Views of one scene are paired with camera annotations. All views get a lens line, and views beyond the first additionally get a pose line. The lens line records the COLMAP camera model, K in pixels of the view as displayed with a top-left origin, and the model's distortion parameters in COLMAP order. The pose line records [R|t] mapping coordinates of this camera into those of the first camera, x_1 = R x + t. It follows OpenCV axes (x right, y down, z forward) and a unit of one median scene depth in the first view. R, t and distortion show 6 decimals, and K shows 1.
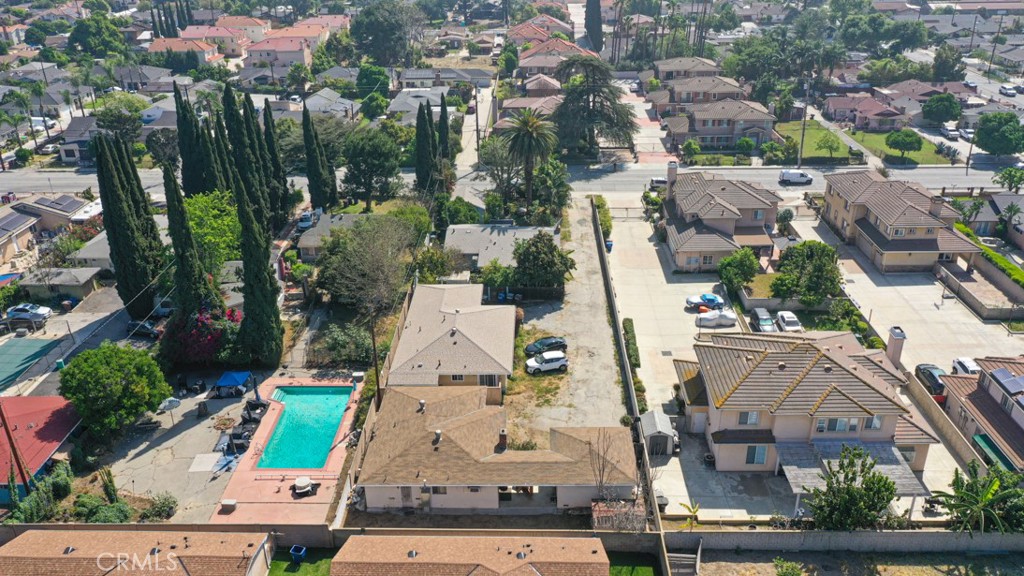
lens RADIAL K [[806.5, 0, 515.7], [0, 806.5, 293.3], [0, 0, 1]] dist [0.003377, -0.002306]
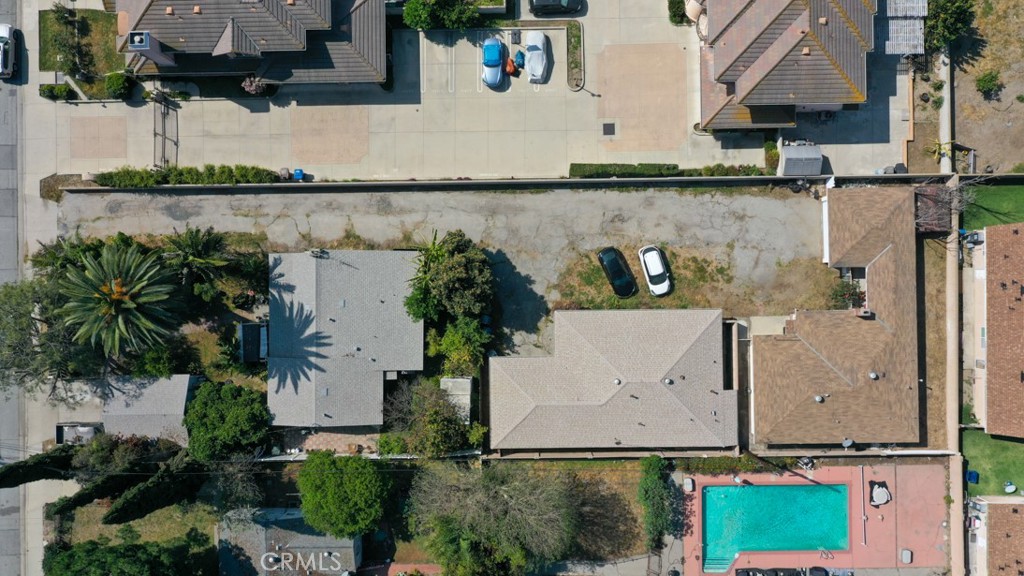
lens RADIAL K [[806.5, 0, 518.6], [0, 806.5, 287.2], [0, 0, 1]] dist [0.003377, -0.002306]
pose [[-0.033177, -0.999123, 0.025526, 0.003681], [0.449902, 0.007877, 0.893043, -0.729183], [-0.892461, 0.041113, 0.449247, 0.718462]]
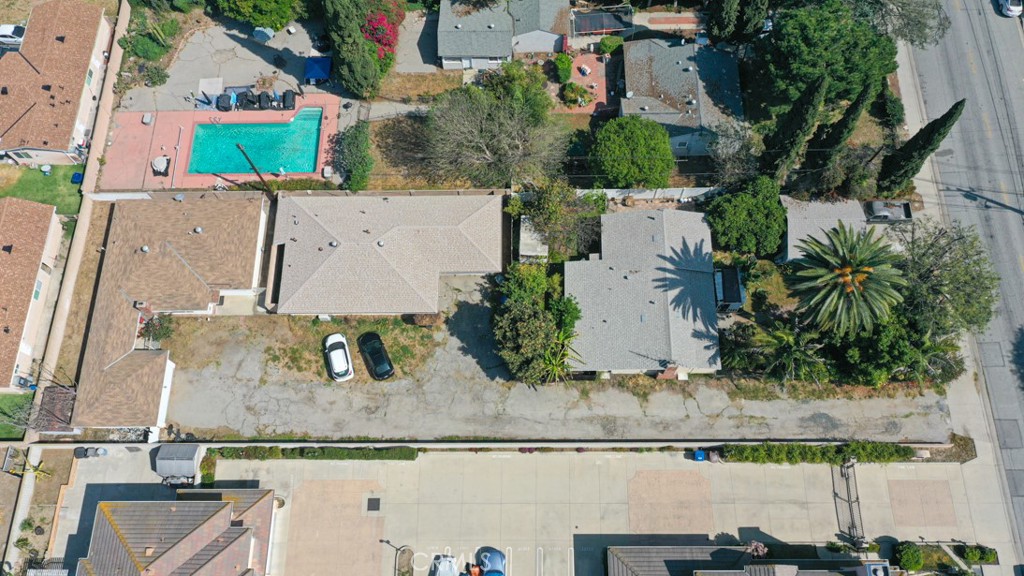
lens RADIAL K [[806.5, 0, 516.4], [0, 806.5, 290.0], [0, 0, 1]] dist [0.003377, -0.002306]
pose [[0.021445, 0.935555, -0.352530, 0.276551], [-0.419321, 0.328515, 0.846314, -0.740027], [0.907584, 0.129674, 0.399343, 0.788551]]
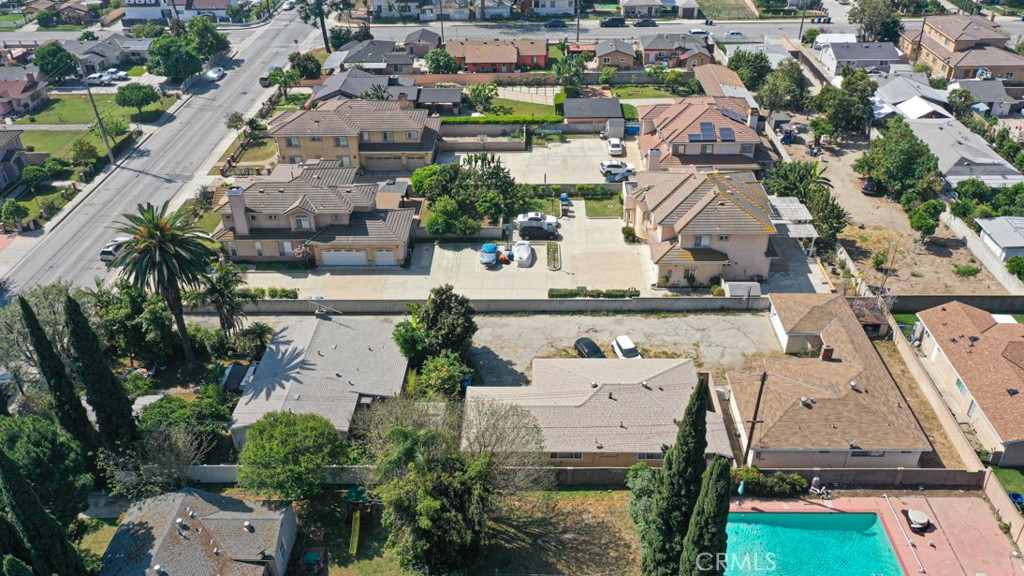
lens RADIAL K [[806.5, 0, 517.8], [0, 806.5, 285.1], [0, 0, 1]] dist [0.003377, -0.002306]
pose [[0.000461, -0.529697, 0.848187, -0.685507], [0.450585, 0.757315, 0.472702, -0.454338], [-0.892733, 0.381962, 0.239023, 0.833781]]
